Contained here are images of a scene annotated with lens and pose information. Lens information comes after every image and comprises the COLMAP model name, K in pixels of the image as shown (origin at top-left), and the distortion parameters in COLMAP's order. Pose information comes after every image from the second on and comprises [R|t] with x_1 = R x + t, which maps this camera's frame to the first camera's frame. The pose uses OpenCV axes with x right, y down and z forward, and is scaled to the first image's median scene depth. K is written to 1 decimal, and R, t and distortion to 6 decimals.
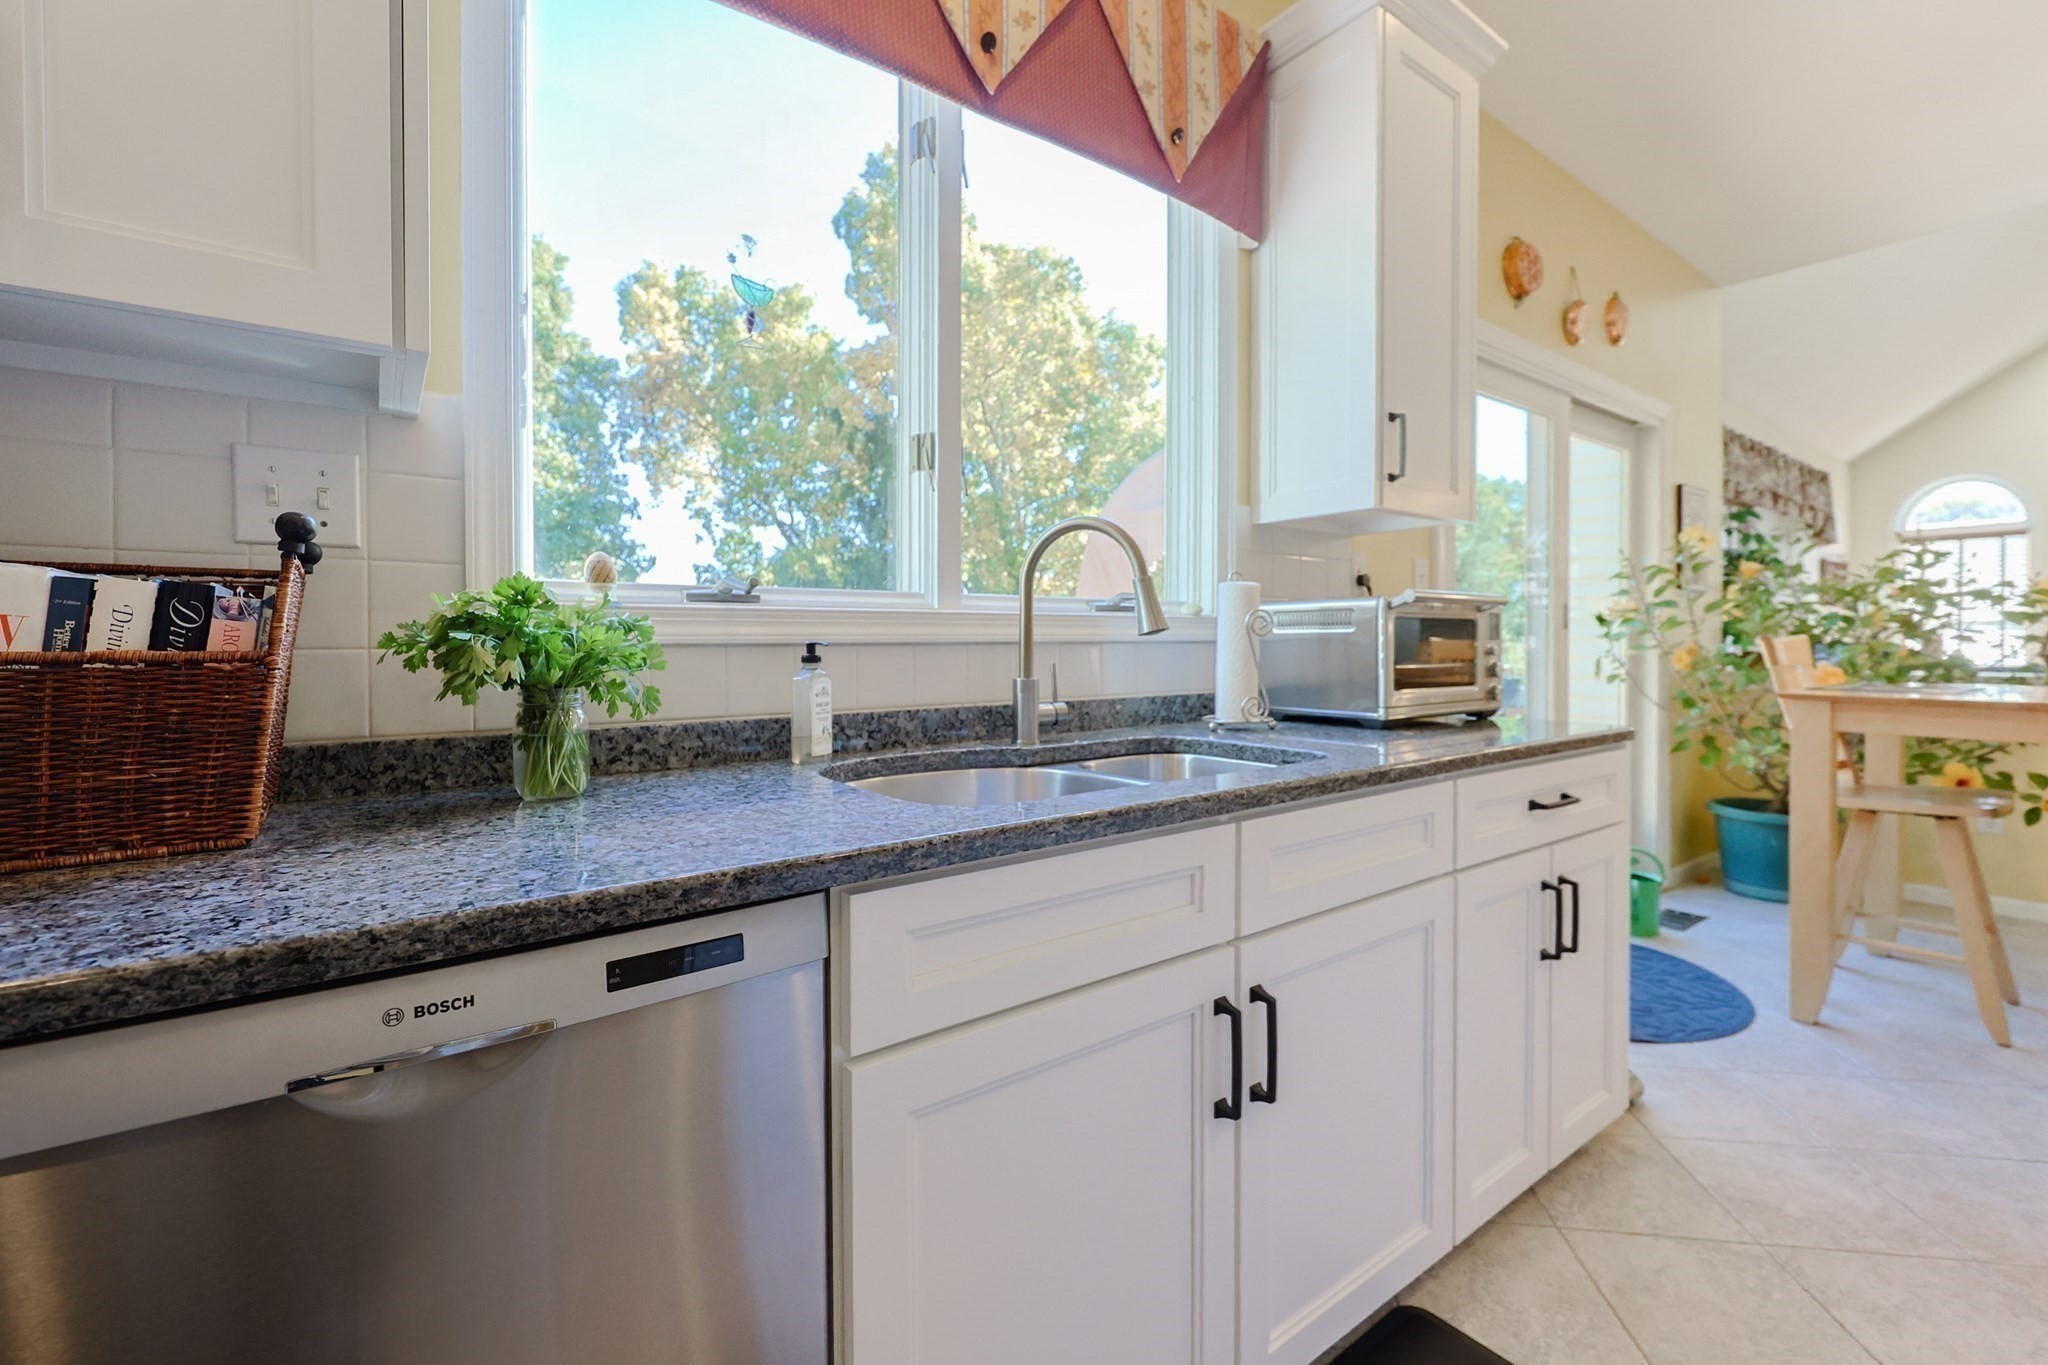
lens RADIAL K [[883.2, 0, 1031.6], [0, 883.2, 664.0], [0, 0, 1]] dist [0.002445, 0.000367]
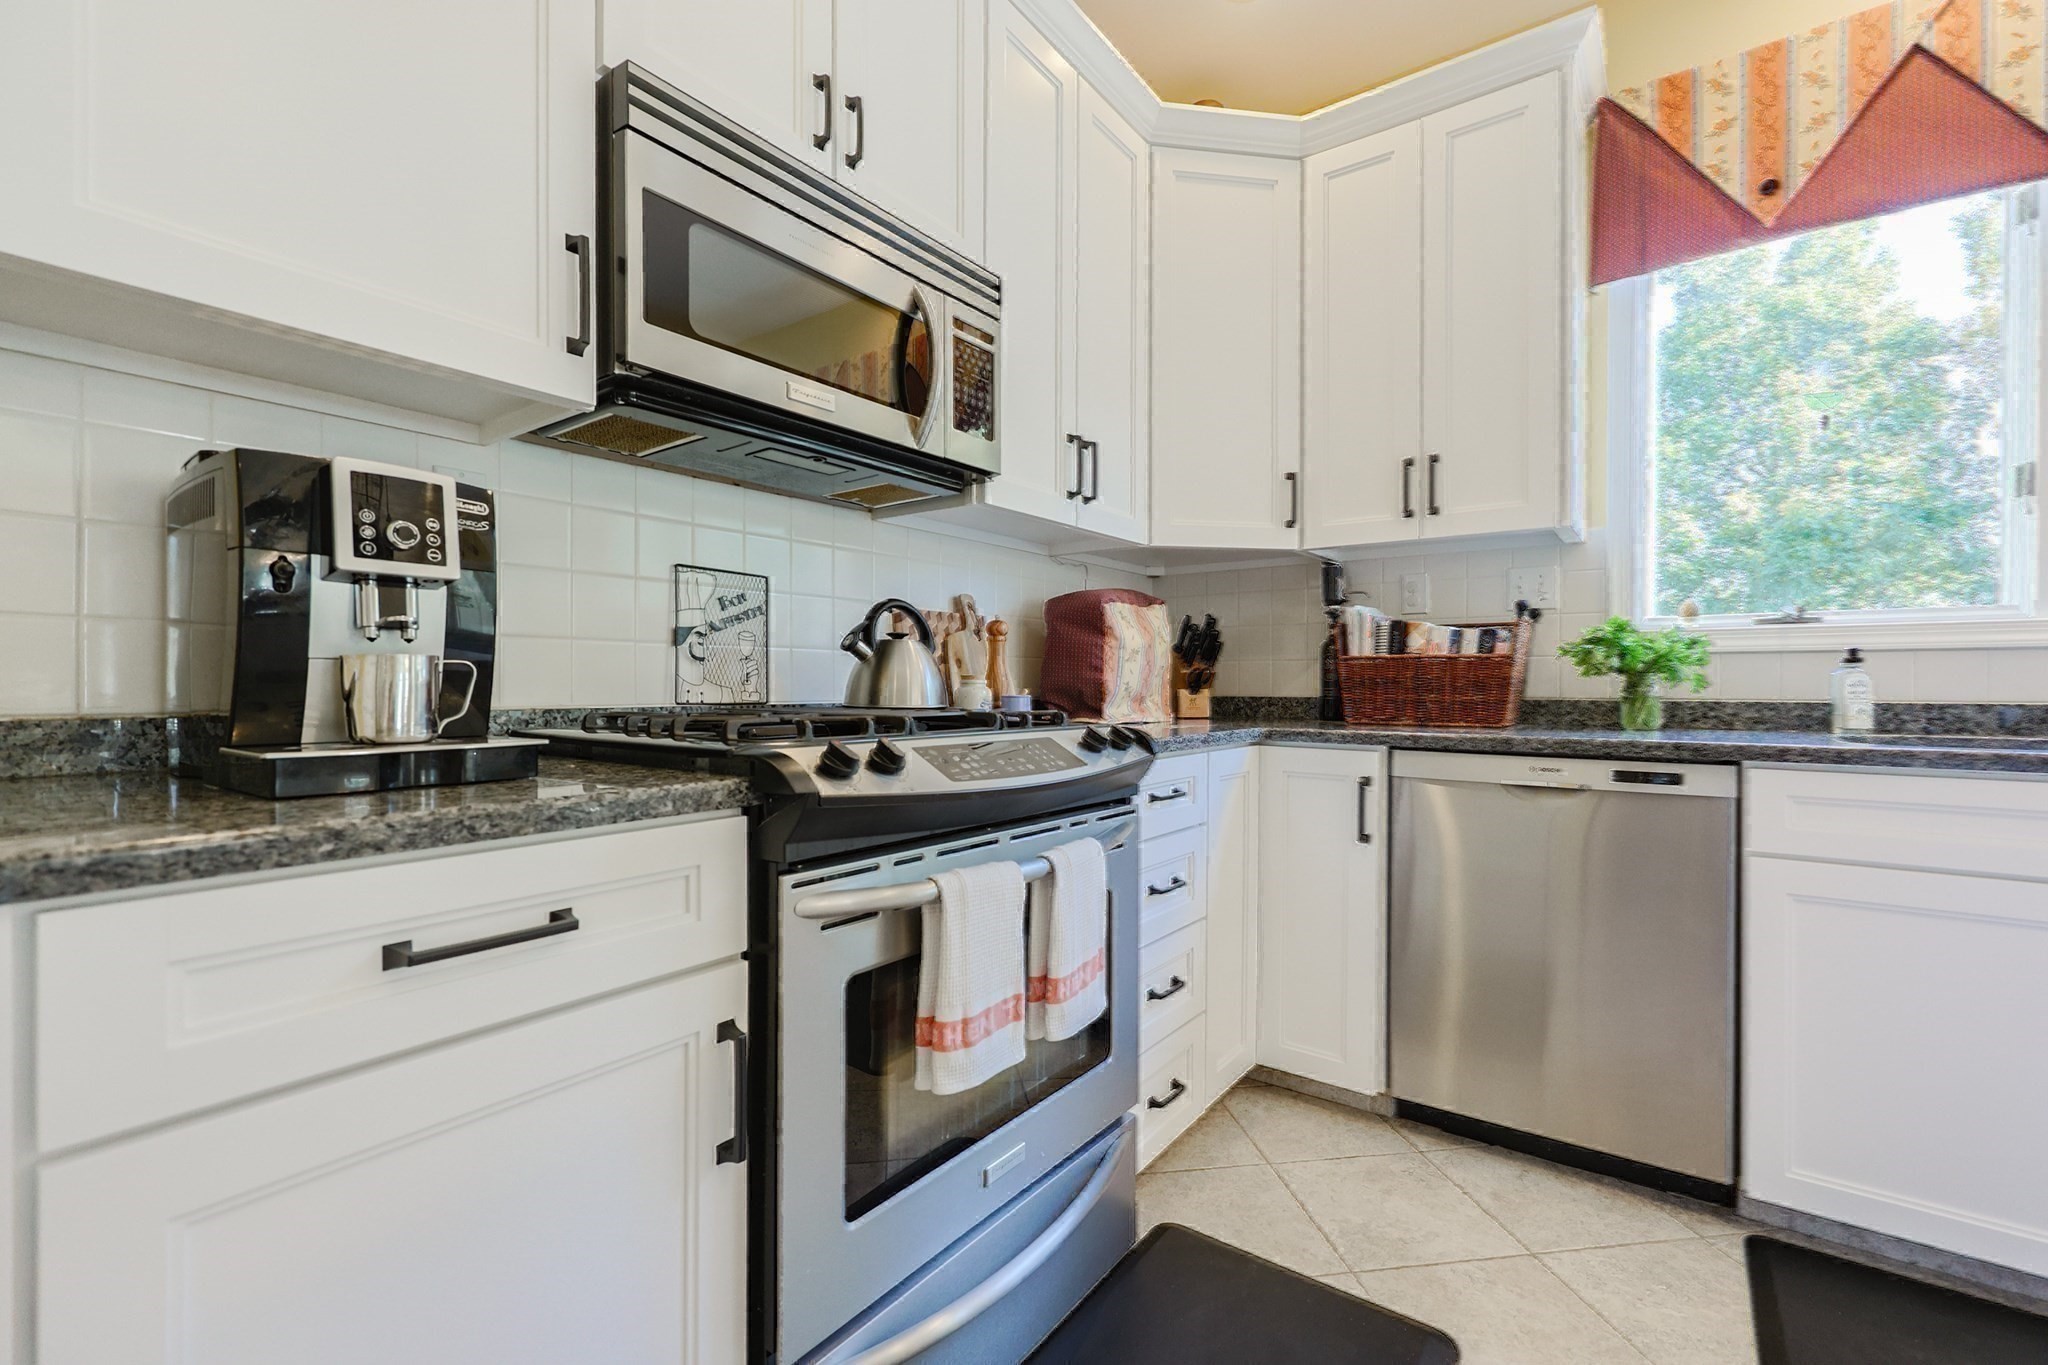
lens RADIAL K [[883.2, 0, 1028.1], [0, 883.2, 683.8], [0, 0, 1]] dist [0.002445, 0.000367]
pose [[0.297120, 0.007384, -0.954812, 0.924458], [-0.024823, 0.999692, 0.000006, 0.084170], [0.954517, 0.023699, 0.297212, -0.875092]]
